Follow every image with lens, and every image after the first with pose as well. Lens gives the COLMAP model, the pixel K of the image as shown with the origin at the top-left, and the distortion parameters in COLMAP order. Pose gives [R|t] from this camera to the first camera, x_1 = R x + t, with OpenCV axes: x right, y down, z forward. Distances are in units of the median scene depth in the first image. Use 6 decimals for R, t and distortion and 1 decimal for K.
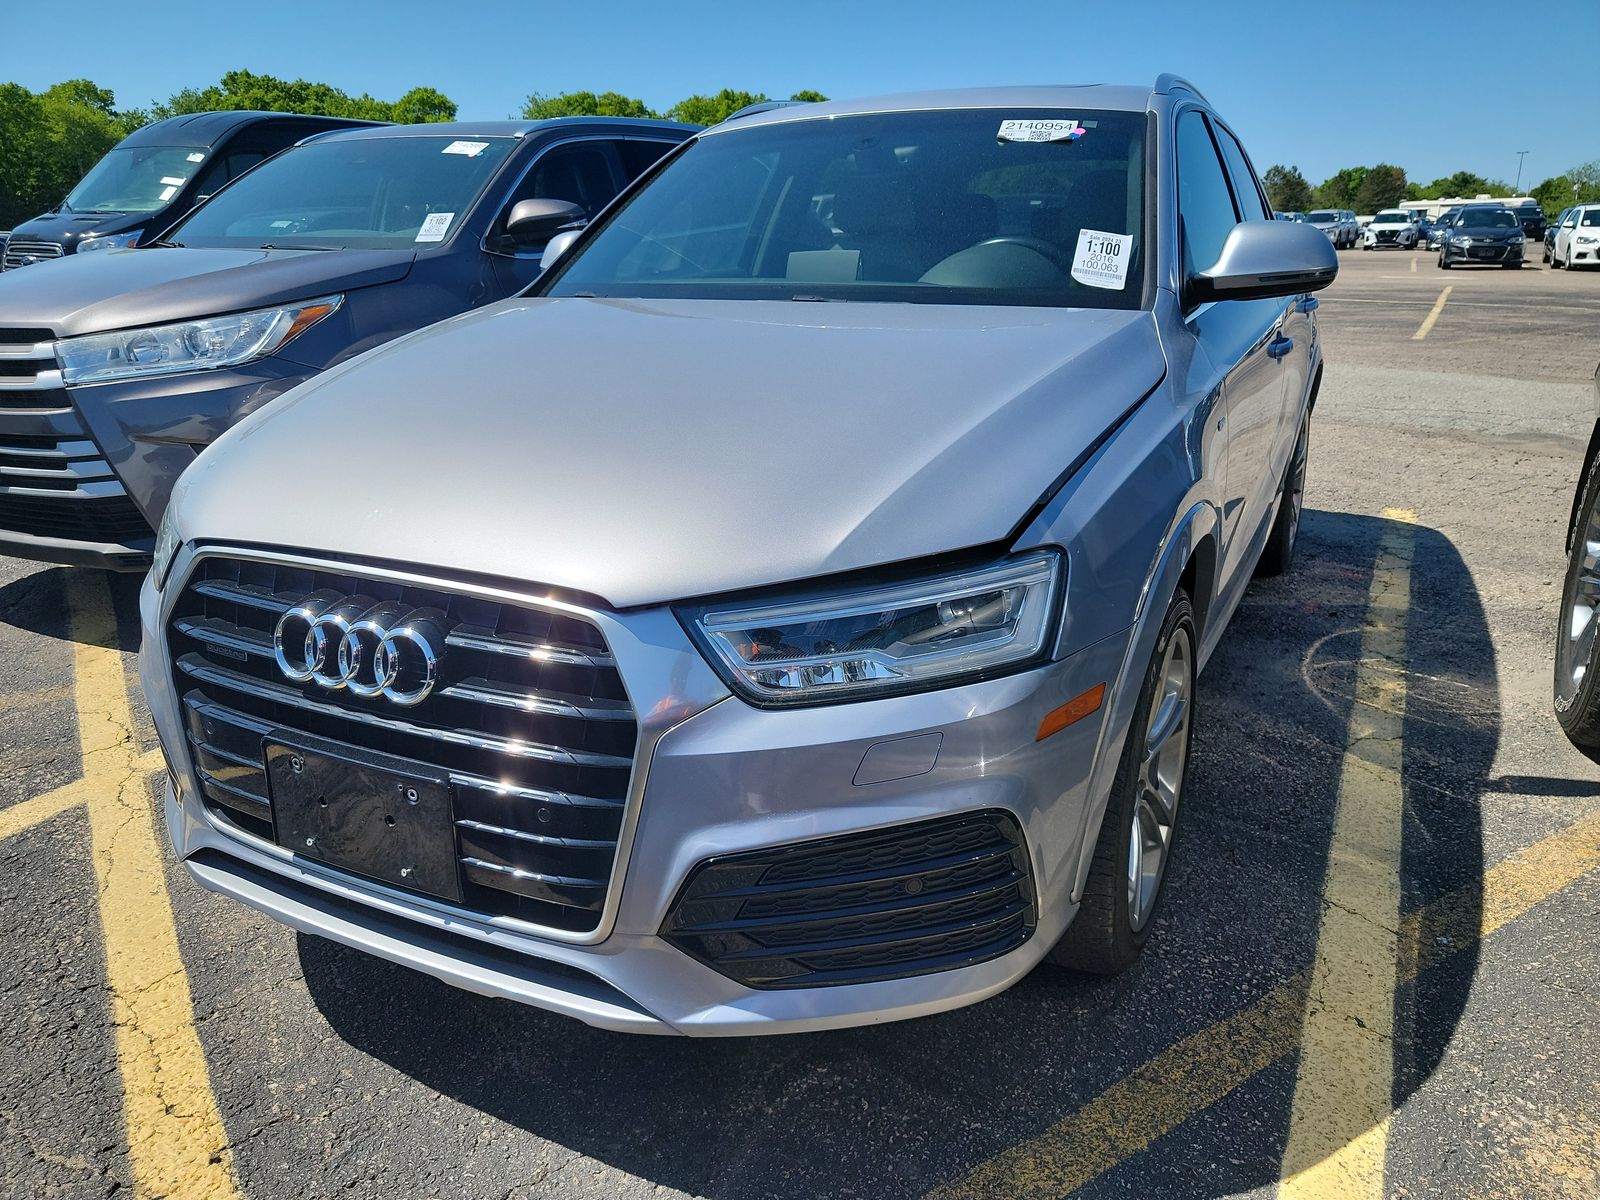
lens RADIAL K [[1129.9, 0, 803.9], [0, 1129.9, 605.6], [0, 0, 1]] dist [0.066053, -0.056455]
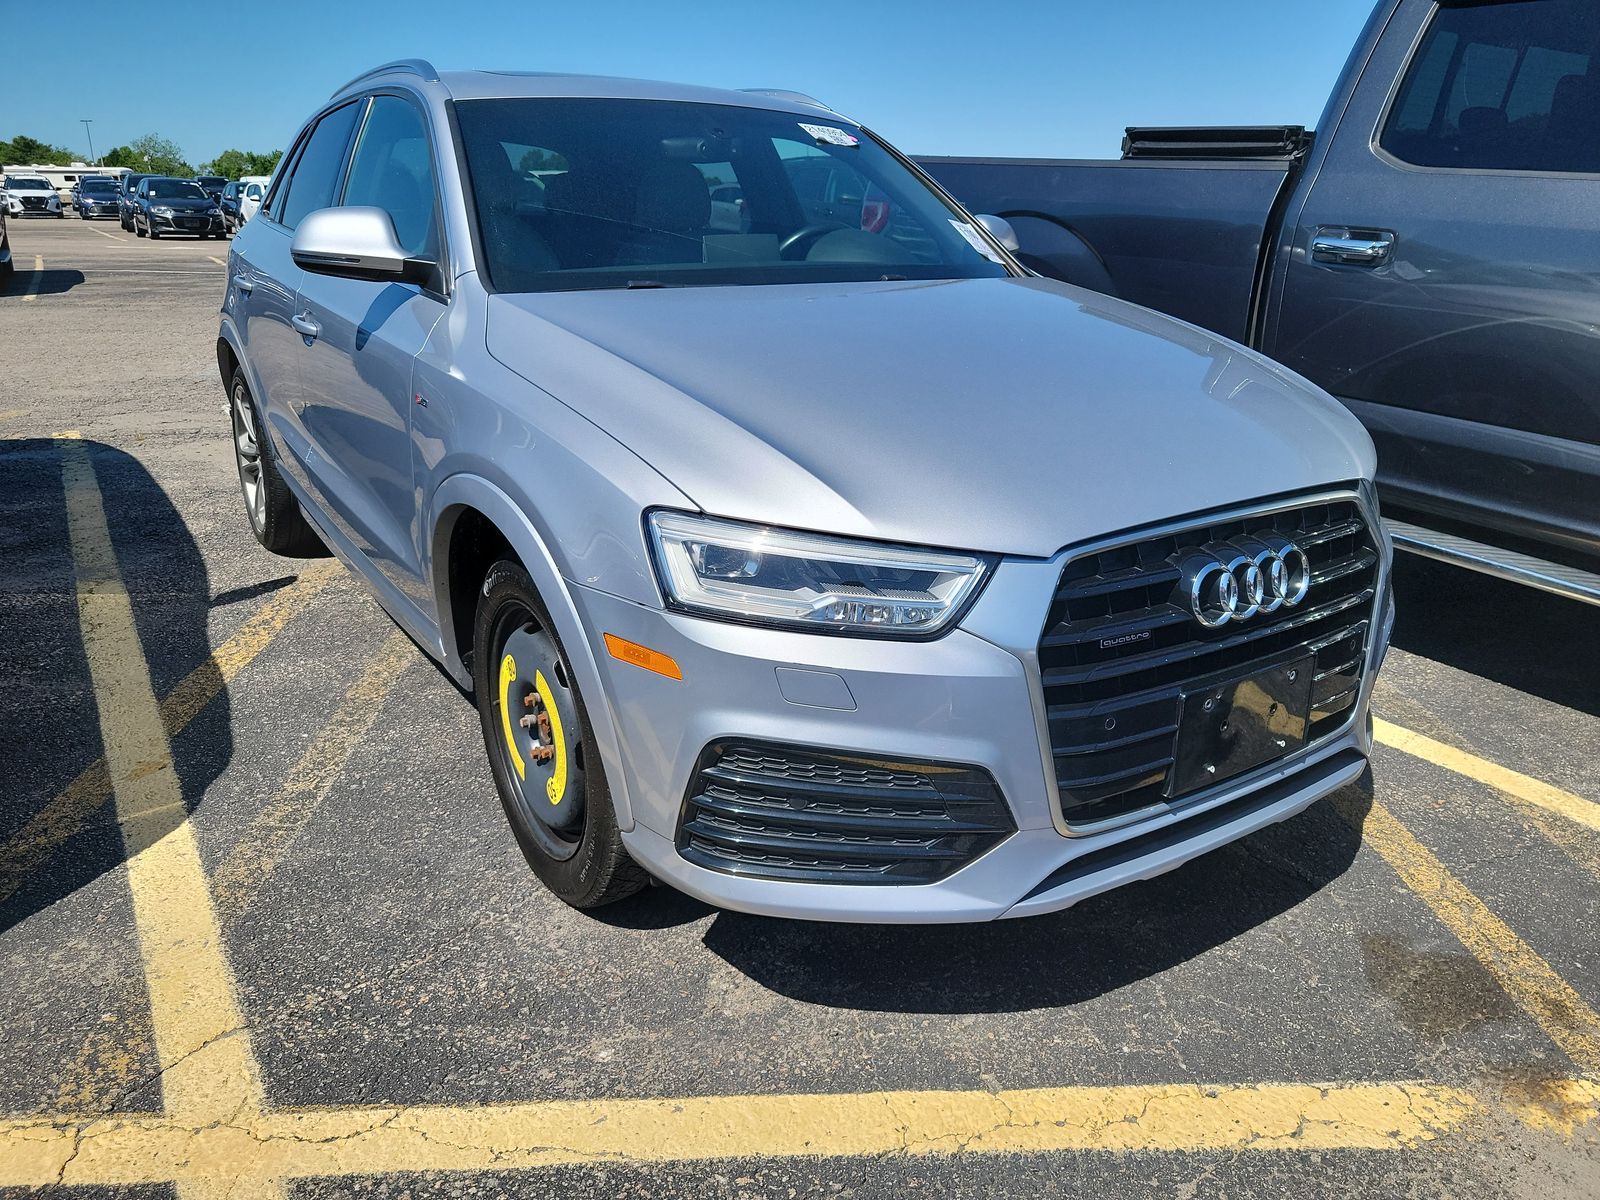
lens RADIAL K [[1129.9, 0, 794.3], [0, 1129.9, 595.3], [0, 0, 1]] dist [0.066053, -0.056455]
pose [[0.493470, -0.267212, 0.827699, -0.938729], [0.253427, 0.954519, 0.157062, -0.146970], [-0.832023, 0.132256, 0.538745, 0.440704]]
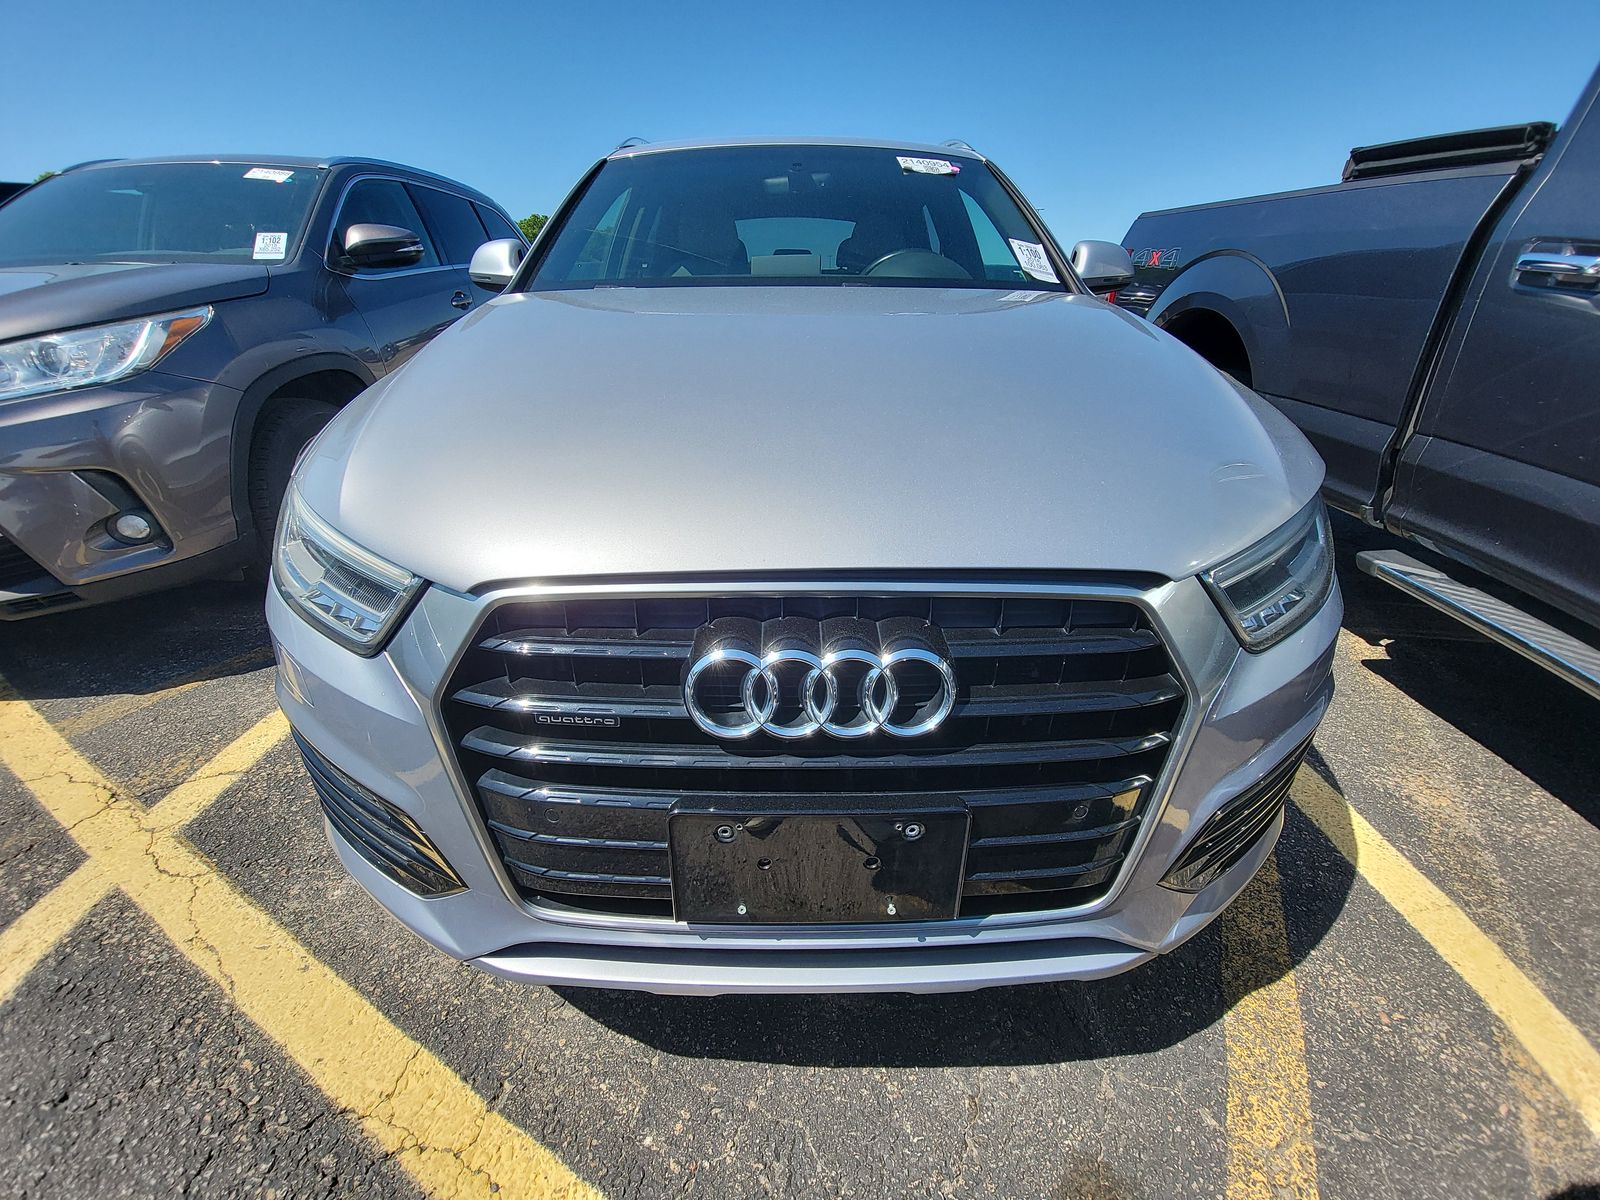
lens RADIAL K [[661.0, 0, 797.5], [0, 661.0, 591.3], [0, 0, 1]] dist [0.001660, -0.005354]
pose [[0.886338, -0.180377, 0.426461, -0.347240], [0.132647, 0.981316, 0.139372, -0.055368], [-0.443632, -0.066962, 0.893704, 0.343220]]
